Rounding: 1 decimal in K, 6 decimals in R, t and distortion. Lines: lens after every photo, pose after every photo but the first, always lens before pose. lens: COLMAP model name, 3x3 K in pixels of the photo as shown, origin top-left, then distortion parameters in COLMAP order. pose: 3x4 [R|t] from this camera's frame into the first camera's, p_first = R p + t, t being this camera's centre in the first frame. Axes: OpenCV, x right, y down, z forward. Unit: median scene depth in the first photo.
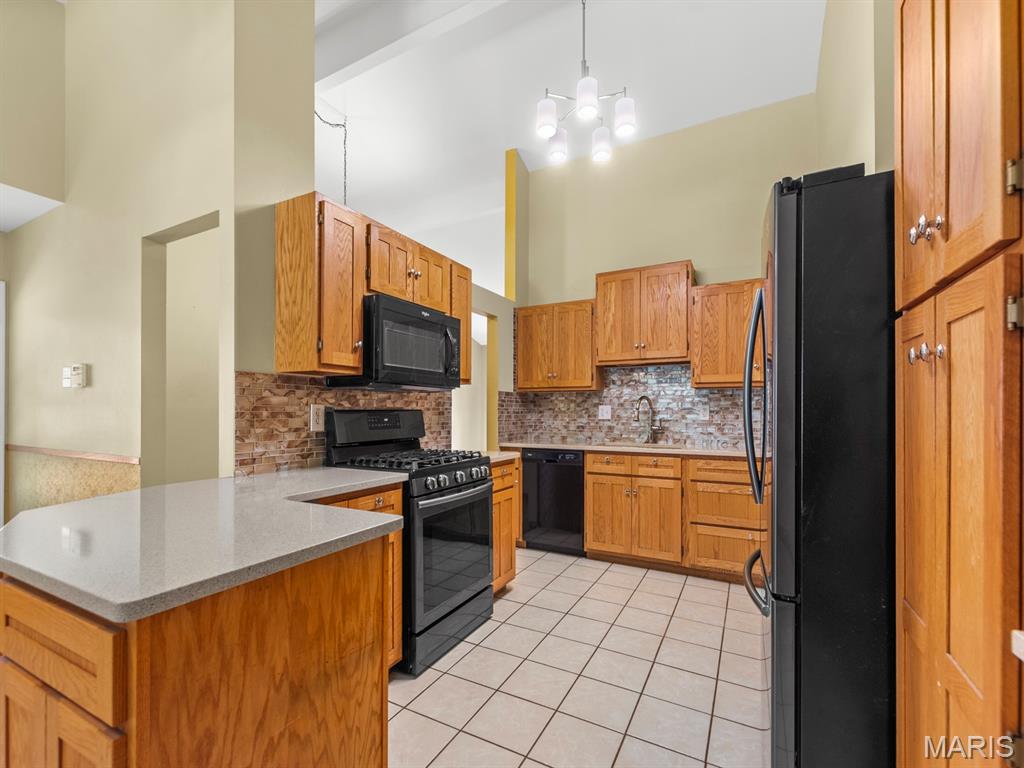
lens RADIAL K [[446.1, 0, 511.3], [0, 446.1, 412.8], [0, 0, 1]] dist [0.002423, 0.000347]
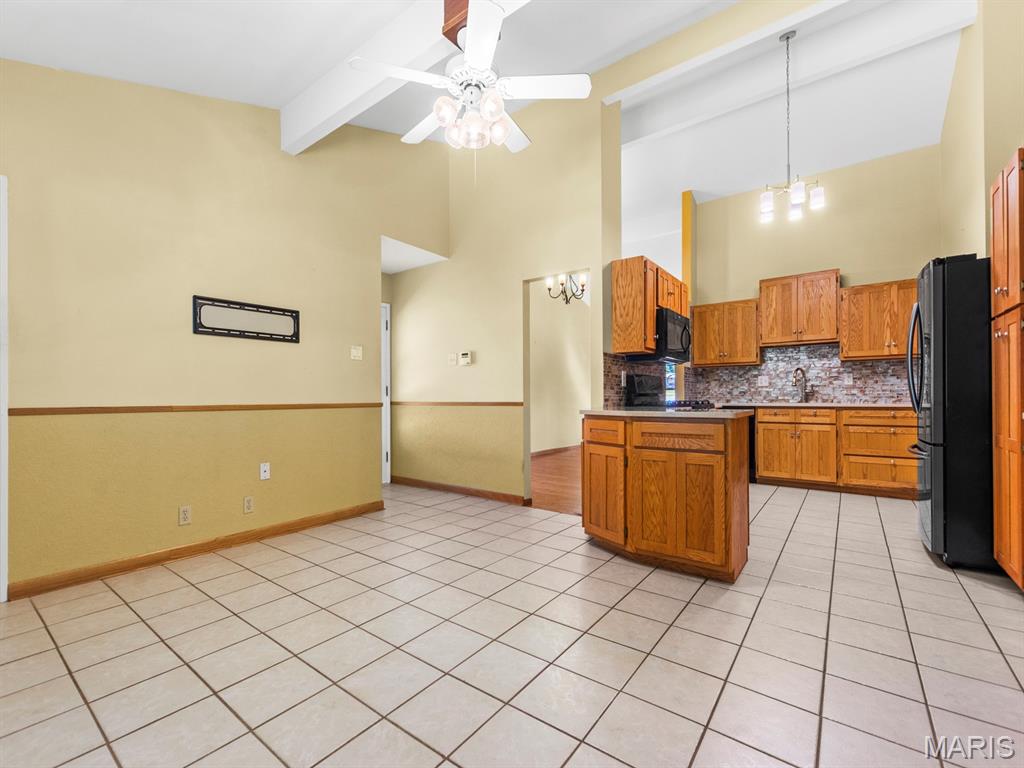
lens RADIAL K [[446.1, 0, 512.3], [0, 446.1, 397.7], [0, 0, 1]] dist [0.002423, 0.000347]
pose [[0.988627, -0.005300, -0.150295, -0.381871], [0.004757, 0.999981, -0.003976, 0.057413], [0.150313, 0.003215, 0.988633, -0.507110]]
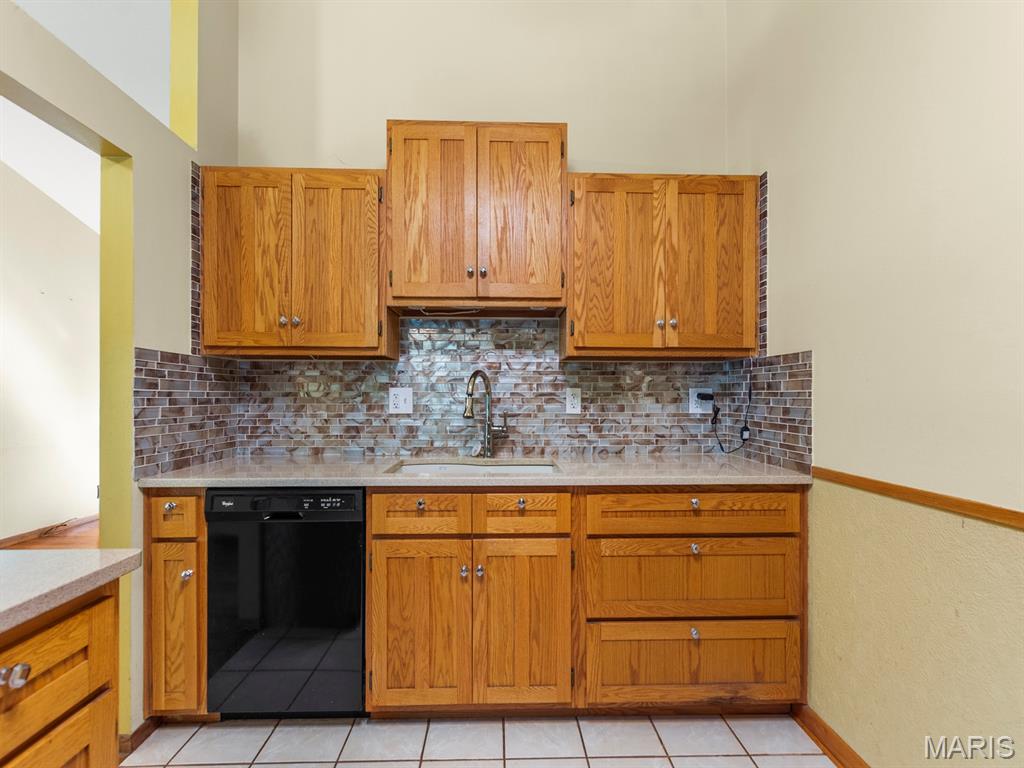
lens RADIAL K [[446.1, 0, 510.3], [0, 446.1, 397.4], [0, 0, 1]] dist [0.002423, 0.000347]
pose [[0.865639, 0.000359, 0.500669, 0.064008], [0.000757, 0.999998, -0.002026, -0.004109], [-0.500668, 0.002133, 0.865637, 0.536613]]
